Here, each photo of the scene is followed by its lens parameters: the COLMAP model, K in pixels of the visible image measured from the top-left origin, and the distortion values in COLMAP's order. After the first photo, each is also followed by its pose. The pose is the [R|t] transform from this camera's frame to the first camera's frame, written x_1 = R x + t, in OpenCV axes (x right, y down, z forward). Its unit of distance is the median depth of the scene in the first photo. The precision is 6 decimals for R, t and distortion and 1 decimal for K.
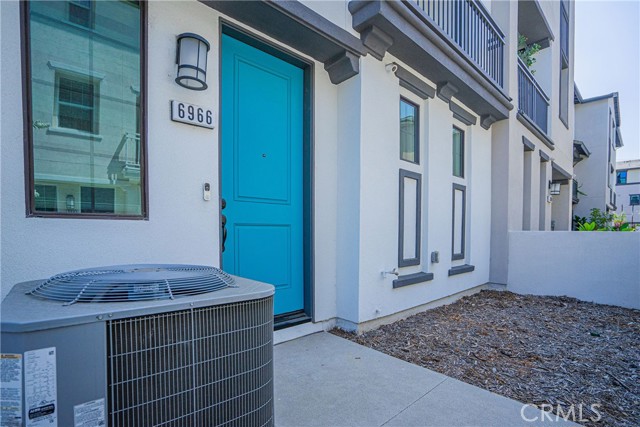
lens RADIAL K [[297.6, 0, 313.4], [0, 297.6, 239.4], [0, 0, 1]] dist [-0.029818, 0.000300]
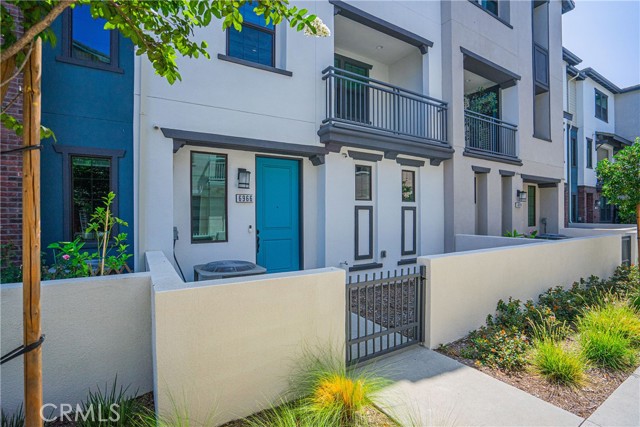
lens RADIAL K [[298.2, 0, 320.0], [0, 298.2, 213.5], [0, 0, 1]] dist [-0.049141, -0.000128]
pose [[0.983677, 0.001044, -0.179940, 0.479151], [-0.004506, 0.999812, -0.018837, -0.181533], [0.179886, 0.019340, 0.983497, -0.968102]]
